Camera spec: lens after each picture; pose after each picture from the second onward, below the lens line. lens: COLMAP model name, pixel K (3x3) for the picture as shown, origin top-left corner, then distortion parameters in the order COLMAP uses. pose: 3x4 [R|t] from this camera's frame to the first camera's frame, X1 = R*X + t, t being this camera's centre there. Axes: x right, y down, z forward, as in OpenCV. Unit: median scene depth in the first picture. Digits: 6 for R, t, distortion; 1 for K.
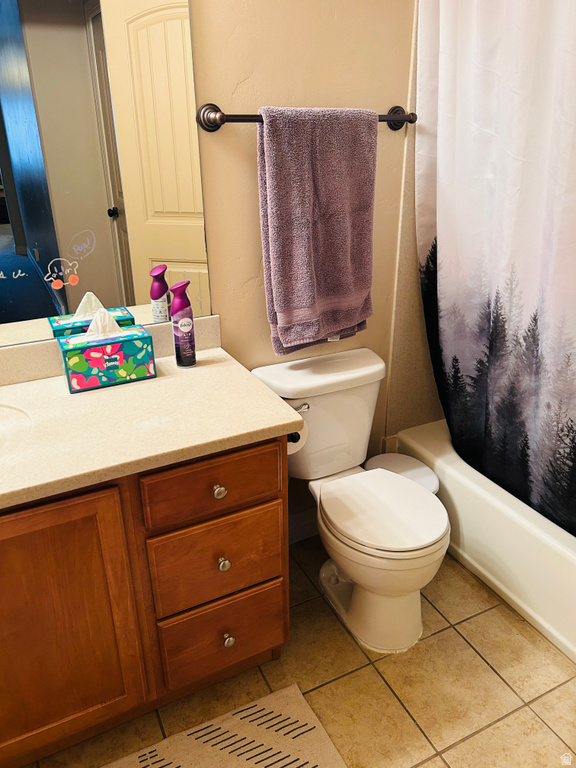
lens RADIAL K [[584.2, 0, 288.0], [0, 584.2, 384.0], [0, 0, 1]] dist [0.075232, -0.073086]
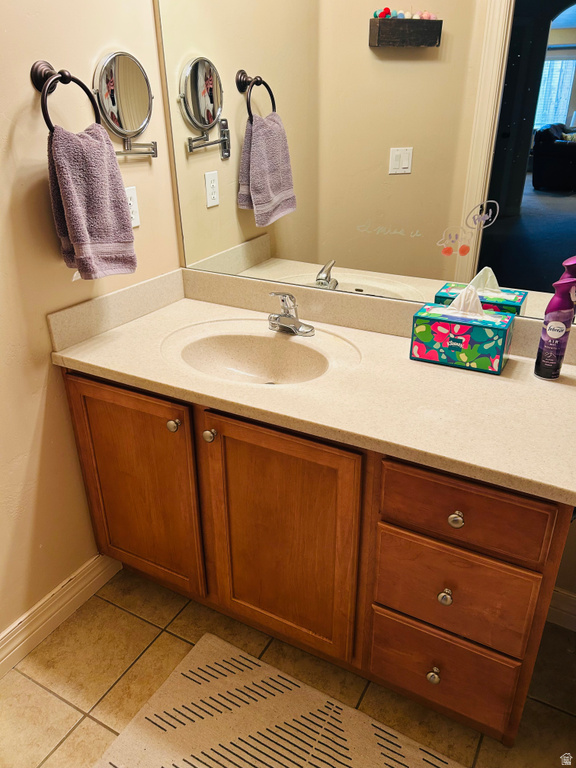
lens RADIAL K [[584.2, 0, 288.0], [0, 584.2, 384.0], [0, 0, 1]] dist [0.075232, -0.073086]
pose [[0.564659, 0.372415, -0.736524, 0.266477], [-0.327109, 0.920306, 0.214562, -0.090296], [0.757734, 0.119769, 0.641479, 0.201294]]
